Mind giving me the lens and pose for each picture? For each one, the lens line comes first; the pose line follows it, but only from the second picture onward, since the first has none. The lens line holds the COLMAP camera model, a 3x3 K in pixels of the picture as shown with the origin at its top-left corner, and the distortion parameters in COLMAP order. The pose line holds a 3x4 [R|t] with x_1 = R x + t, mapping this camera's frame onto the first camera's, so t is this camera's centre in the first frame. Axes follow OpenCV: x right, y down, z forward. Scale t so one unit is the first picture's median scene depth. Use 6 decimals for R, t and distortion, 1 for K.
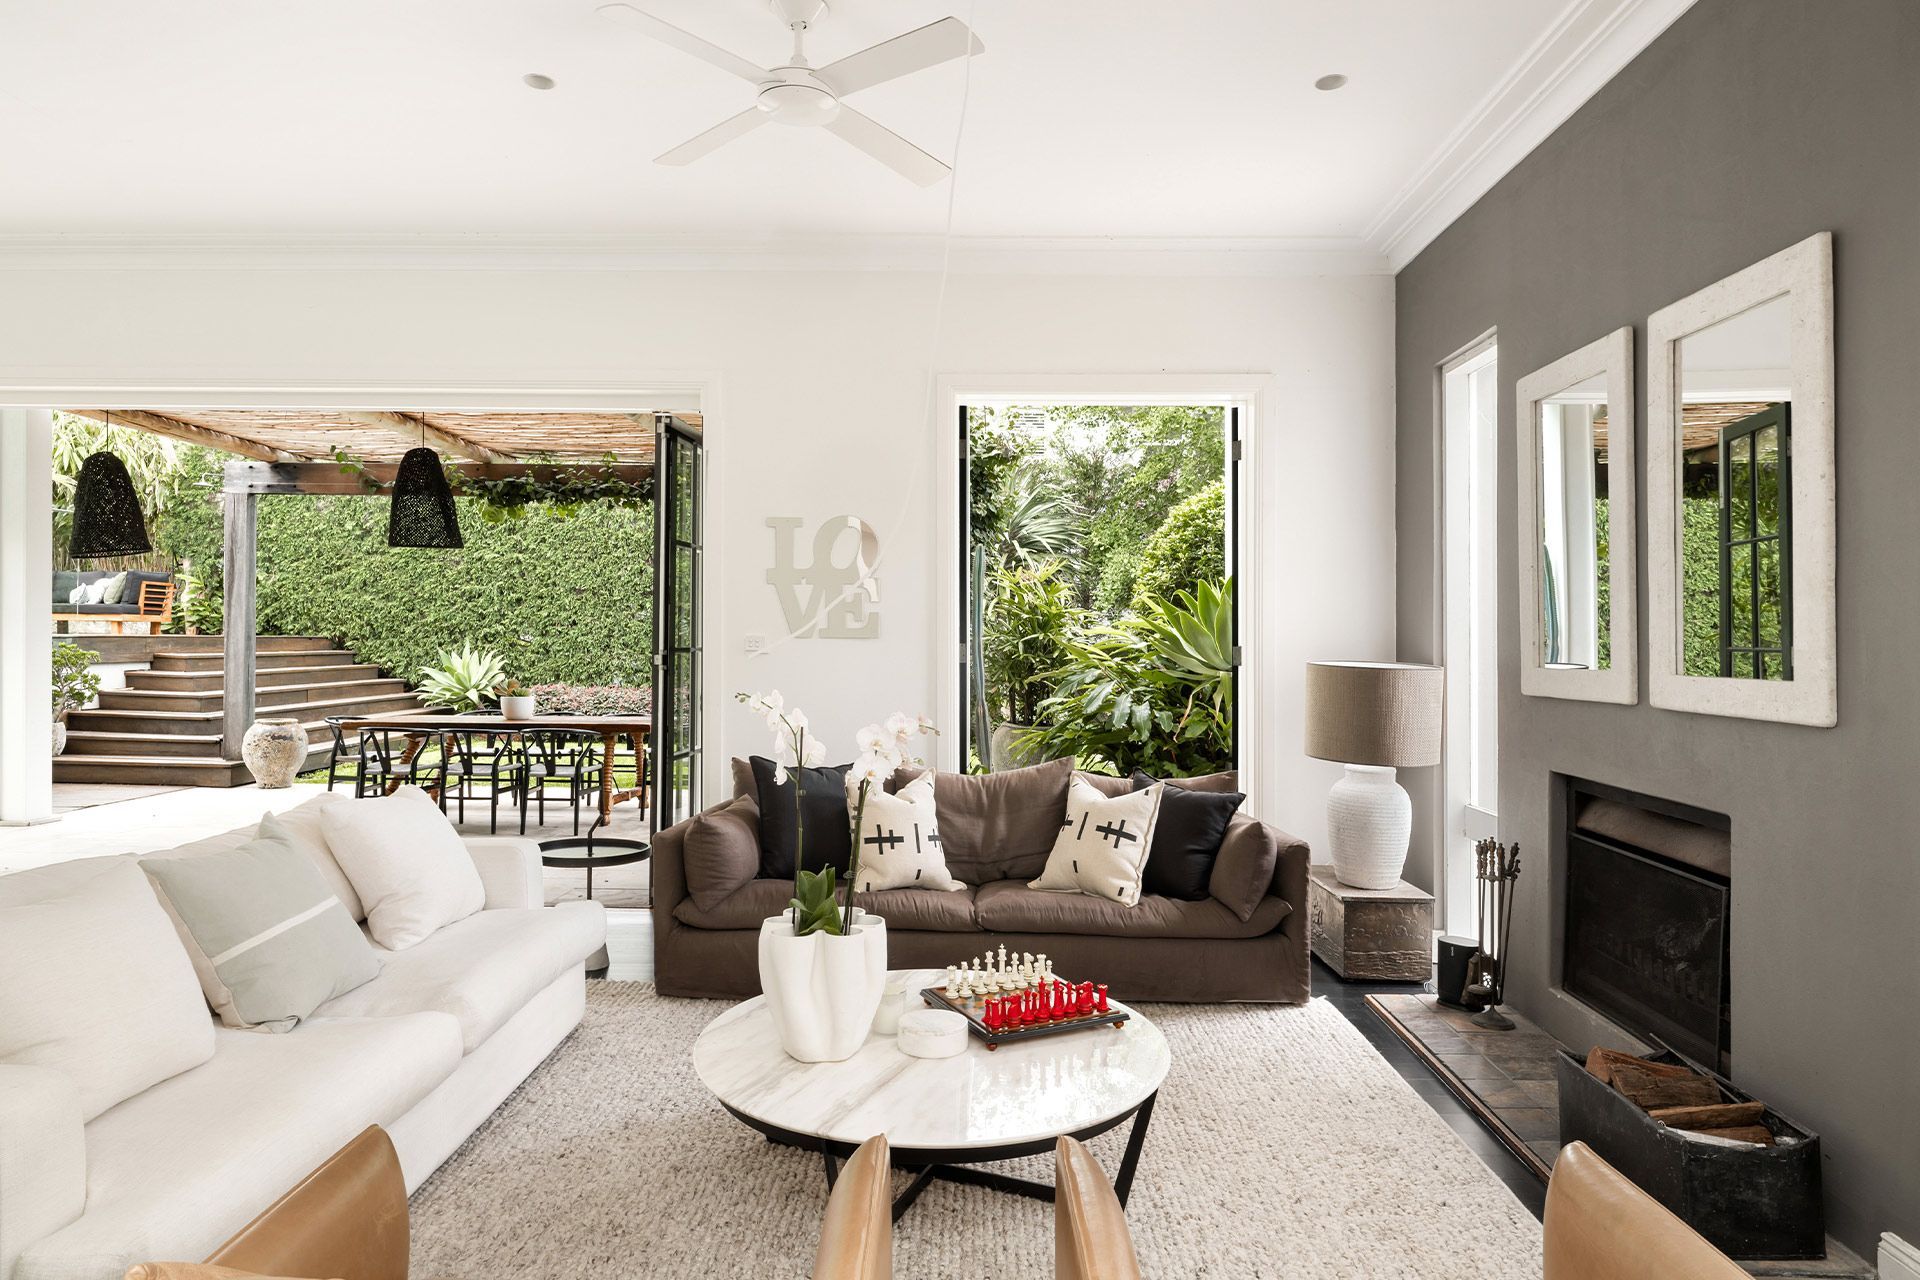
lens RADIAL K [[1103.9, 0, 965.7], [0, 1103.9, 619.9], [0, 0, 1]] dist [0.000690, 0.000434]
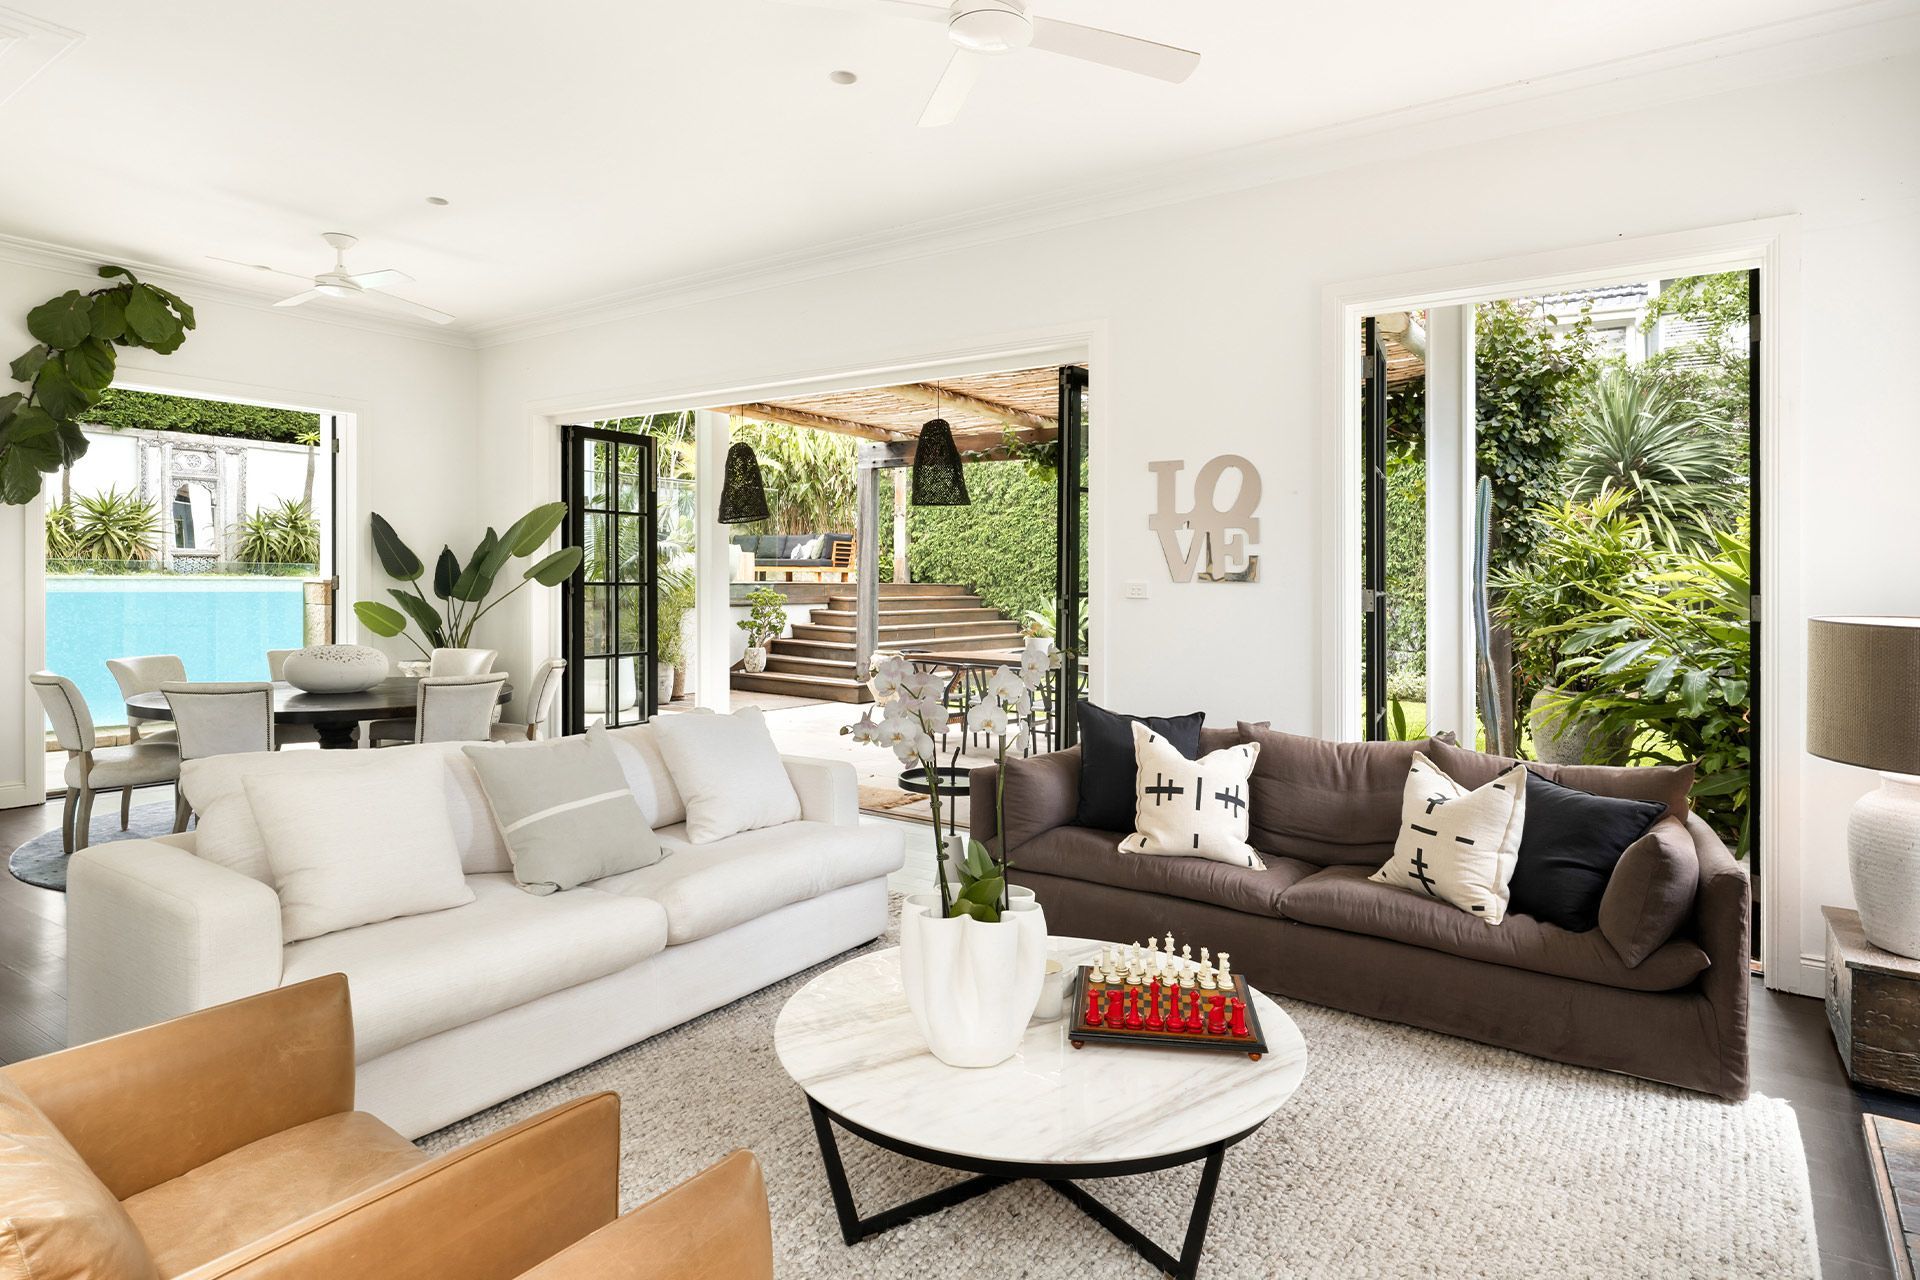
lens RADIAL K [[1067.2, 0, 964.2], [0, 1067.2, 566.1], [0, 0, 1]] dist [-0.000801, -0.001502]
pose [[0.829936, -0.008187, -0.557799, 0.104954], [0.006068, 0.999966, -0.005647, 0.002911], [0.557826, 0.001302, 0.829957, 0.060874]]
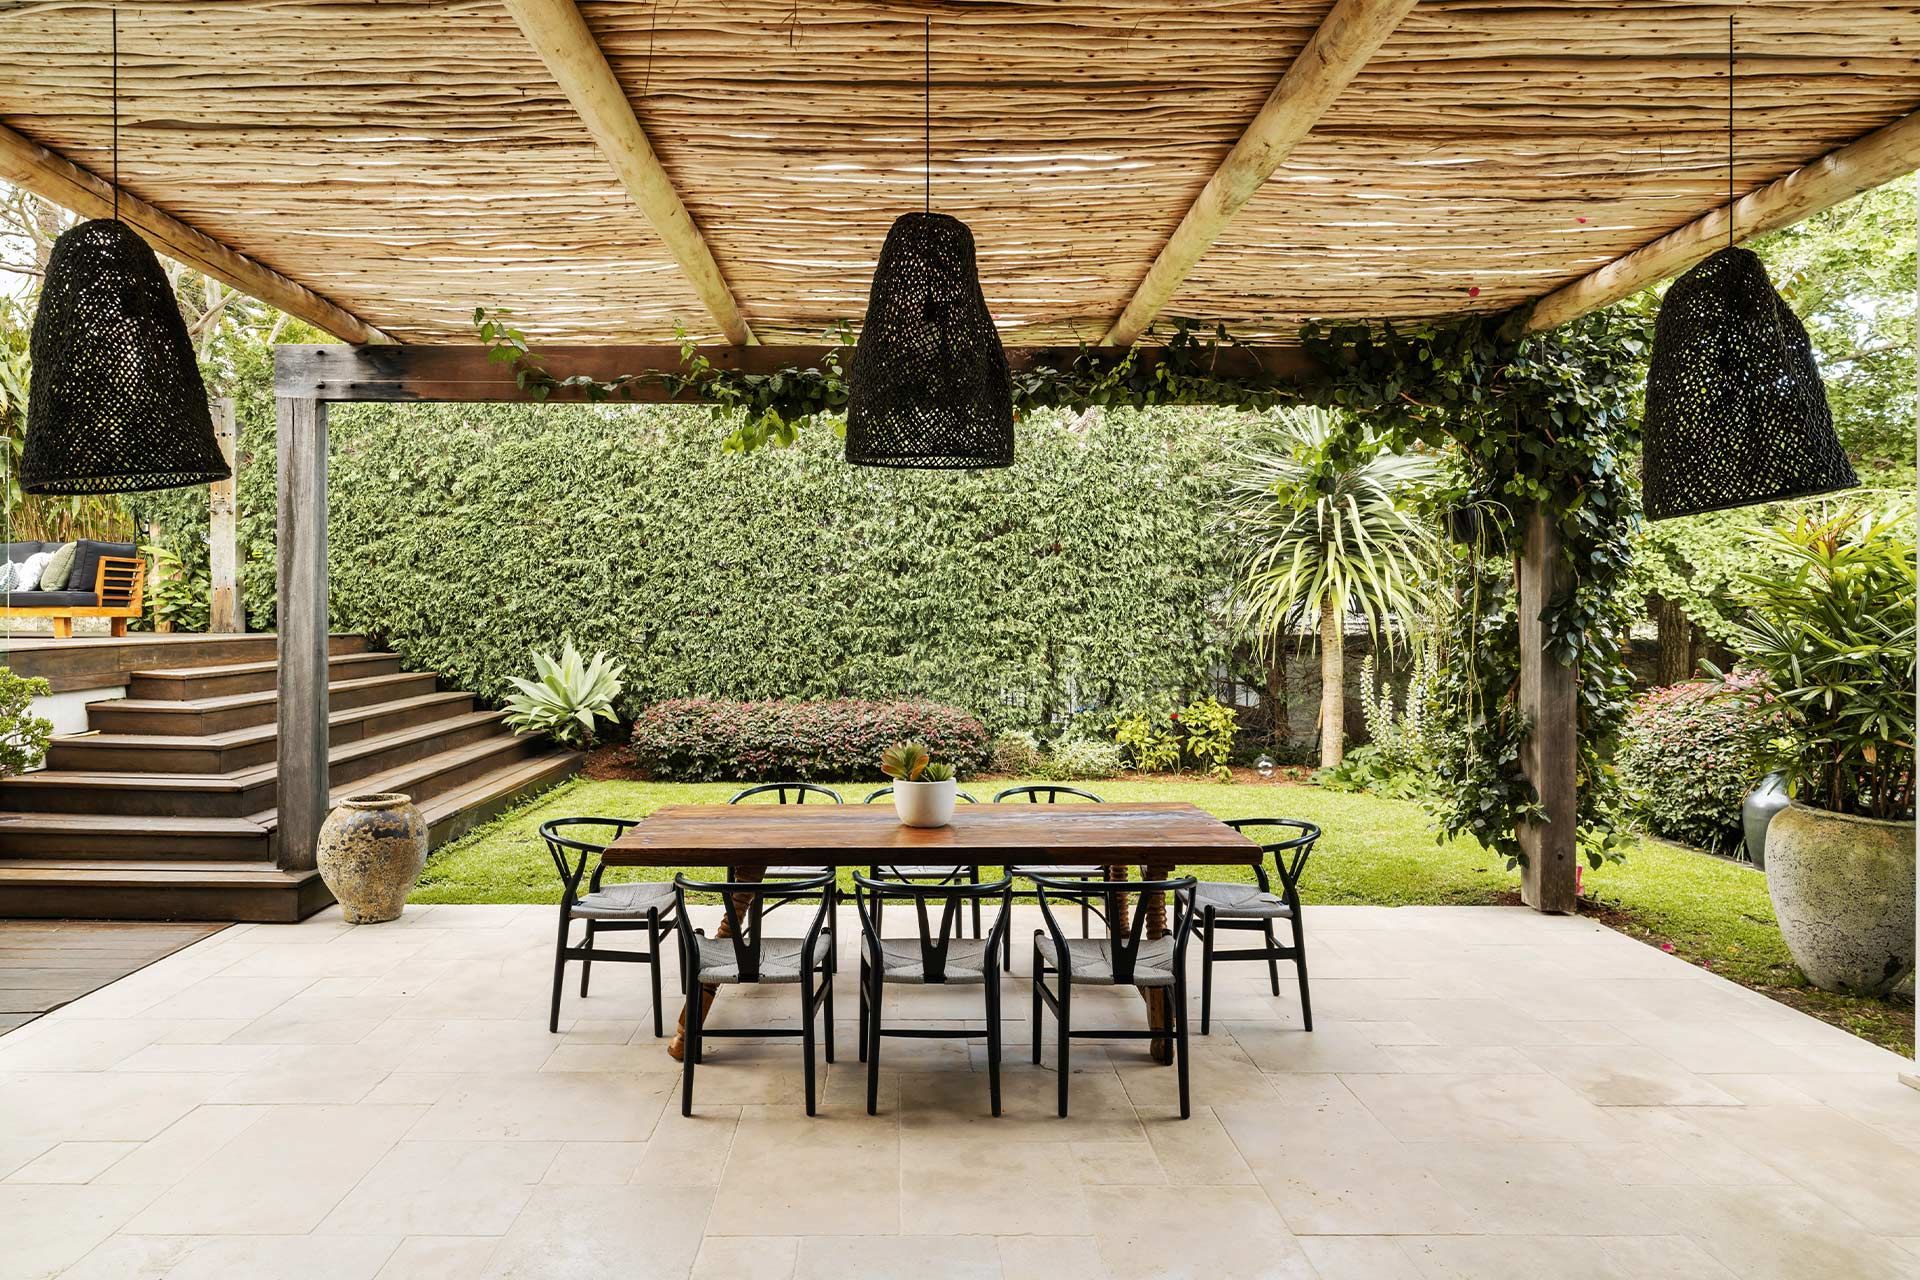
lens RADIAL K [[1133.5, 0, 959.6], [0, 1133.5, 591.8], [0, 0, 1]] dist [-0.000800, -0.001147]
pose [[0.999310, -0.008538, 0.036136, -0.340625], [0.008535, 0.999964, 0.000226, -0.012549], [-0.036137, 0.000083, 0.999347, 0.404416]]
